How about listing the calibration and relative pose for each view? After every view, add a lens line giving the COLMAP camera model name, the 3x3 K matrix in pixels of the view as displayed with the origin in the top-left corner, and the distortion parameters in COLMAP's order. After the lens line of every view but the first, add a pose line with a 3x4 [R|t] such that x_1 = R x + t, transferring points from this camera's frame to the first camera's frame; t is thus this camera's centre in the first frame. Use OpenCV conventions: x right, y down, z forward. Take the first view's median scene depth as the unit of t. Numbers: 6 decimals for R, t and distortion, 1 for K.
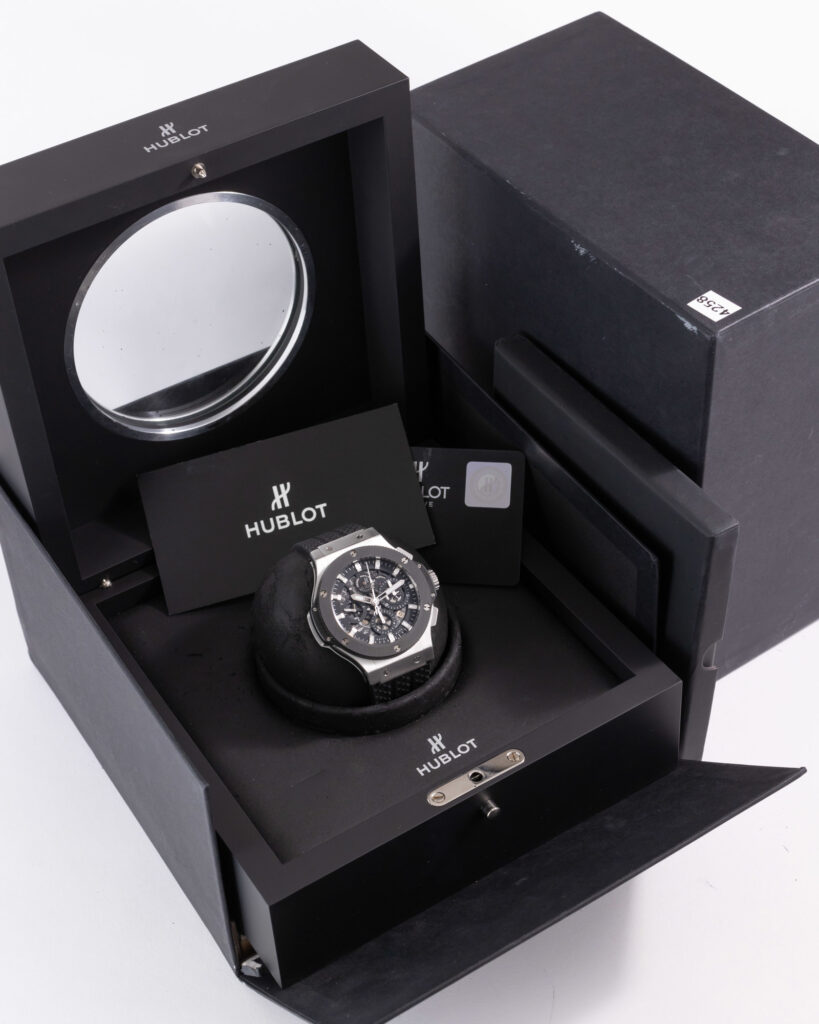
lens RADIAL K [[2055.7, 0, 409.2], [0, 2055.7, 511.7], [0, 0, 1]] dist [0.055780, 0.000000]
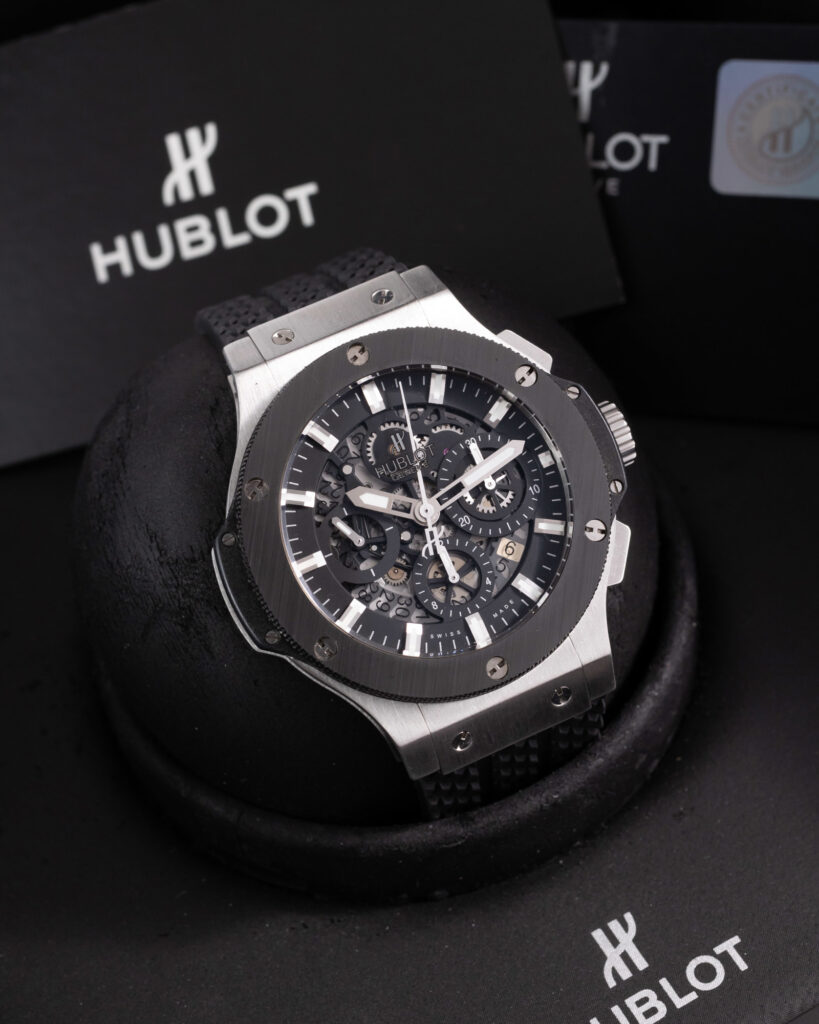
lens RADIAL K [[2055.7, 0, 413.5], [0, 2055.7, 516.1], [0, 0, 1]] dist [0.055780, 0.000000]
pose [[0.996543, 0.013104, -0.082034, 0.006708], [0.000438, 0.986638, 0.162924, -0.005884], [0.083073, -0.162397, 0.983222, 0.689906]]
